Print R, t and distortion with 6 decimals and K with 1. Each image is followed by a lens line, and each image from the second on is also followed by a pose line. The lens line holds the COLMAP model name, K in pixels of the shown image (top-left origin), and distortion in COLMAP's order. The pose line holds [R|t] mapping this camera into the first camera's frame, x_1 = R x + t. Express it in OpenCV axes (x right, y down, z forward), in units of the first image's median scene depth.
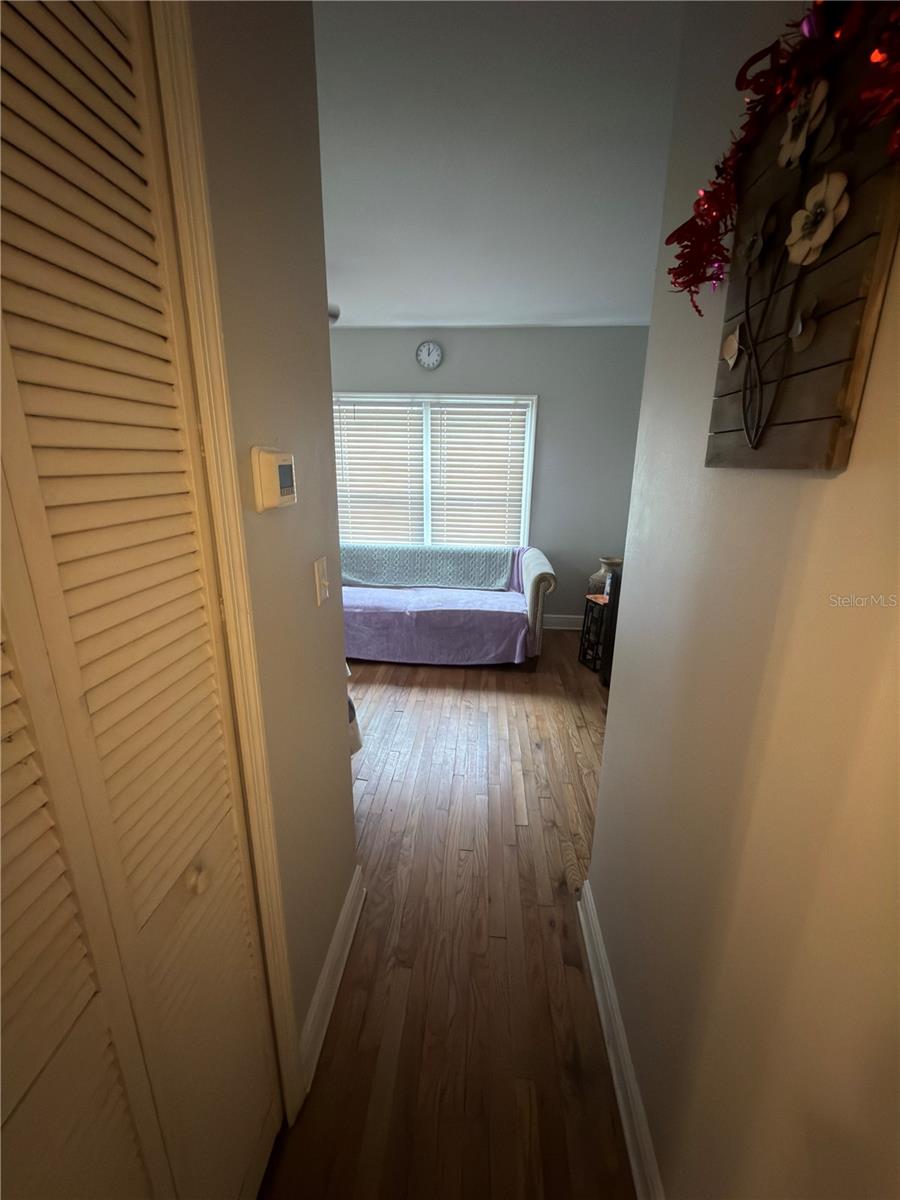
lens RADIAL K [[475.2, 0, 449.5], [0, 475.2, 594.4], [0, 0, 1]] dist [-0.000261, 0.000470]
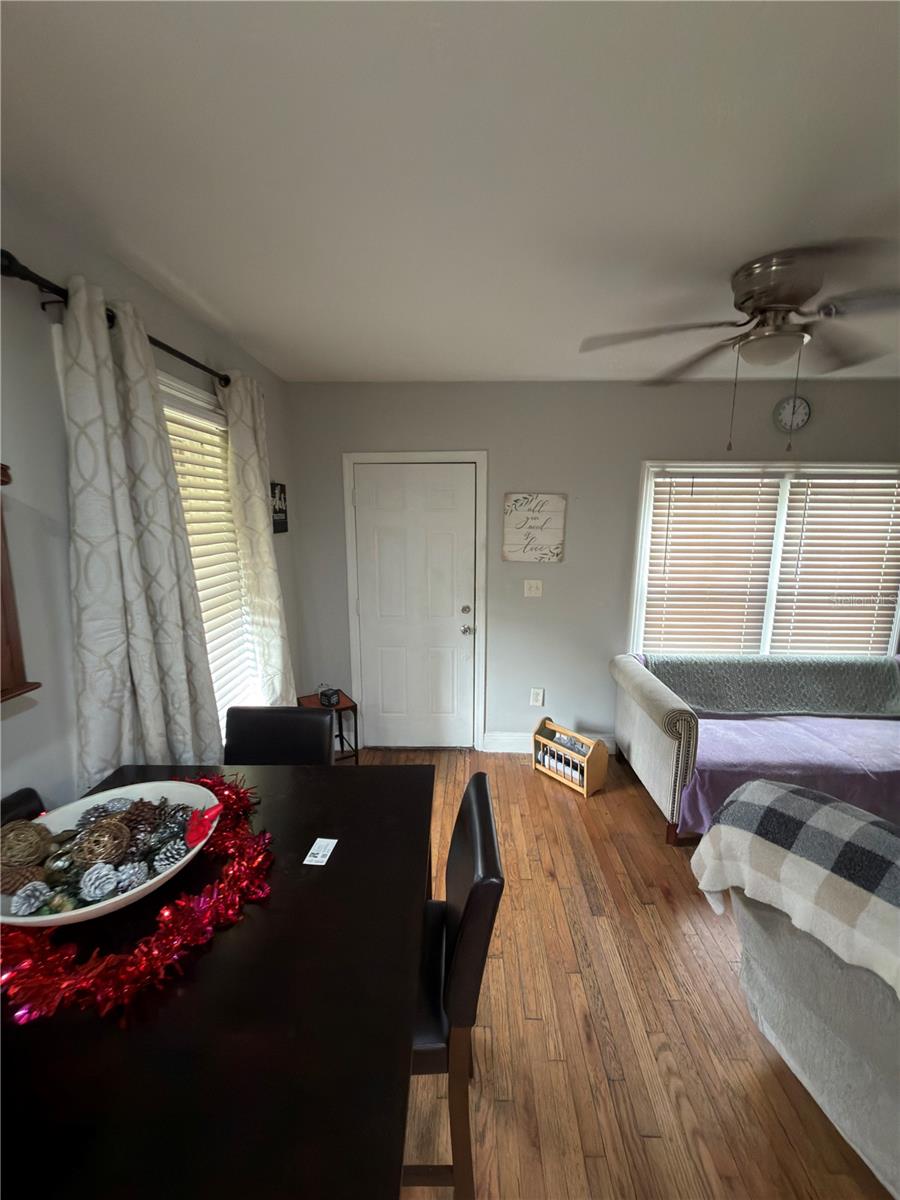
lens RADIAL K [[475.2, 0, 451.5], [0, 475.2, 602.9], [0, 0, 1]] dist [-0.000261, 0.000470]
pose [[0.997487, -0.026541, 0.065693, -0.635032], [0.032043, 0.995936, -0.084171, -0.145924], [-0.063192, 0.086065, 0.994283, 0.286079]]
